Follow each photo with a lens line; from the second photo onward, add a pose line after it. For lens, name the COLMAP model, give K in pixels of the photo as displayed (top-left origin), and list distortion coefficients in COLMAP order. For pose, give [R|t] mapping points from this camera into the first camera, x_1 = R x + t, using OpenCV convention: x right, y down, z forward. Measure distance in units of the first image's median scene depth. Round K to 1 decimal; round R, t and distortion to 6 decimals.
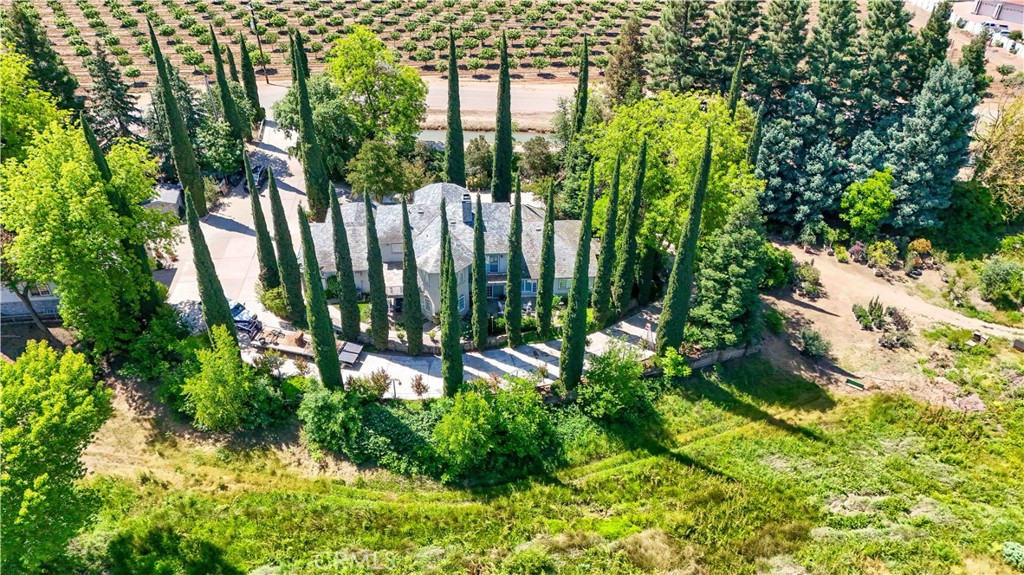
lens RADIAL K [[747.5, 0, 516.0], [0, 747.5, 284.4], [0, 0, 1]] dist [0.077192, -0.066943]
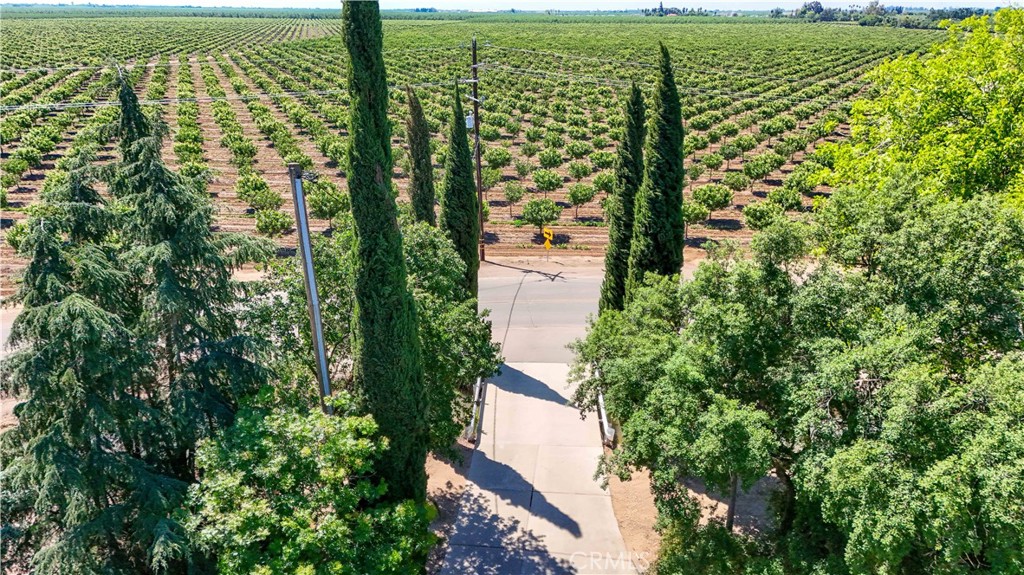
lens RADIAL K [[747.5, 0, 510.7], [0, 747.5, 287.1], [0, 0, 1]] dist [0.077192, -0.066943]
pose [[0.981588, 0.071952, -0.176940, -0.306912], [-0.115096, 0.962085, -0.247278, -0.197803], [0.152439, 0.263090, 0.952652, 0.797425]]
